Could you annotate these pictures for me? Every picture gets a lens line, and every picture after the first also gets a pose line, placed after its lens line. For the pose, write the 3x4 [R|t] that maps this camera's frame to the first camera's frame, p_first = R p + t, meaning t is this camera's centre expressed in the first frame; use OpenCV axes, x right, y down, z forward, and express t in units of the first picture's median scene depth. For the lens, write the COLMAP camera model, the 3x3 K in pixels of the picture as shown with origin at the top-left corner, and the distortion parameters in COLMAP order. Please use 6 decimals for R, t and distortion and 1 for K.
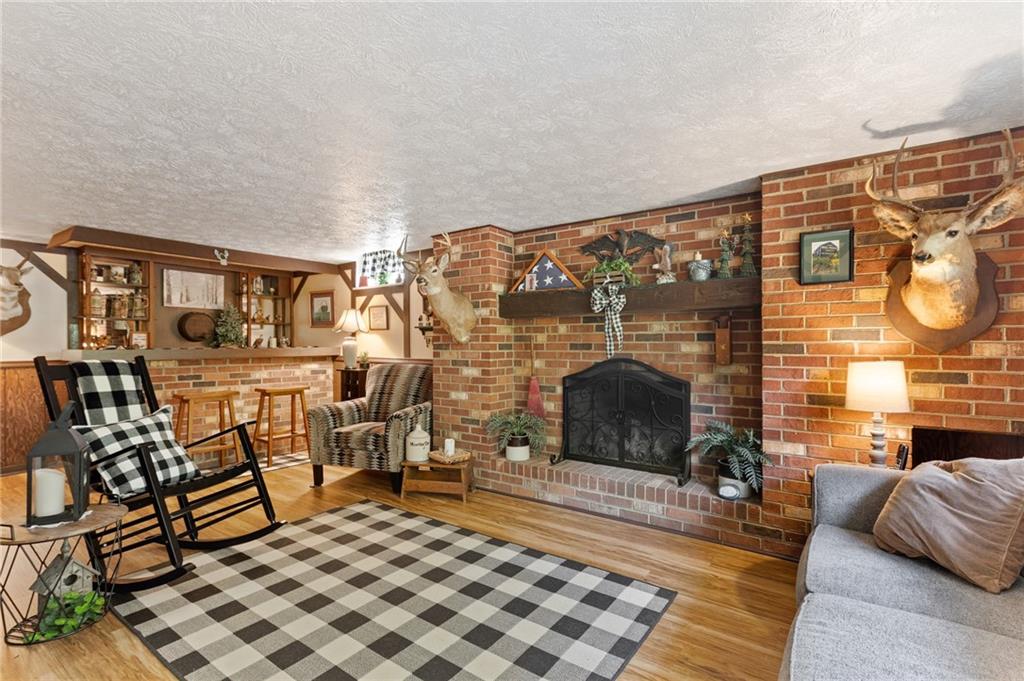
lens RADIAL K [[458.1, 0, 514.7], [0, 458.1, 342.3], [0, 0, 1]] dist [0.012571, -0.003789]
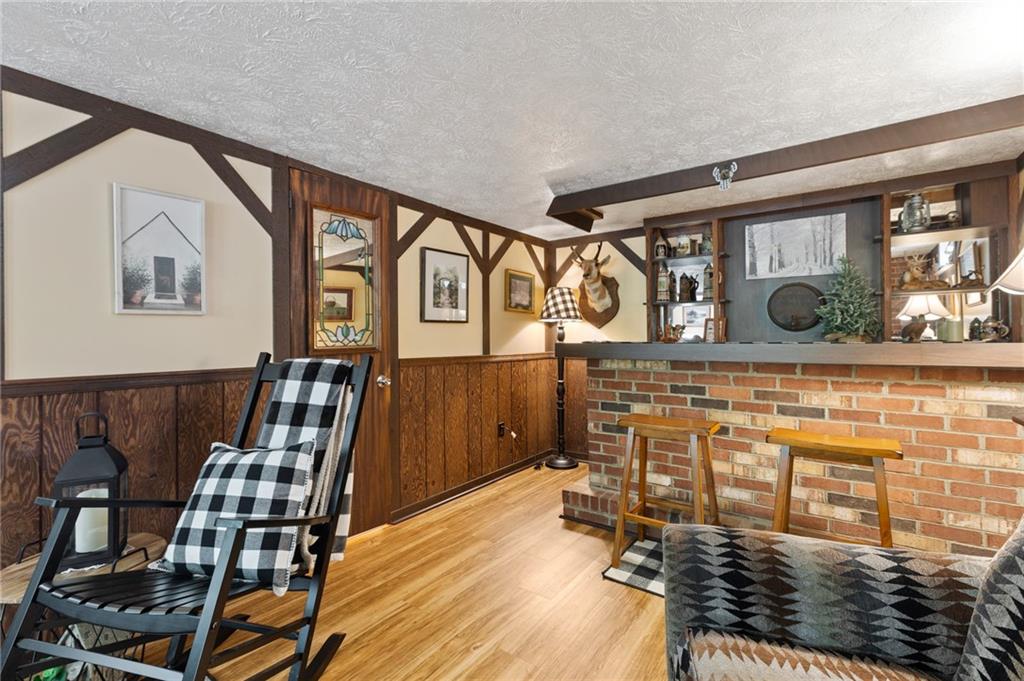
lens RADIAL K [[458.1, 0, 510.9], [0, 458.1, 338.1], [0, 0, 1]] dist [0.012571, -0.003789]
pose [[-0.005958, 0.005301, -0.999968, -0.080955], [0.009835, 0.999938, 0.005243, 0.001607], [0.999934, -0.009804, -0.006010, 0.712247]]
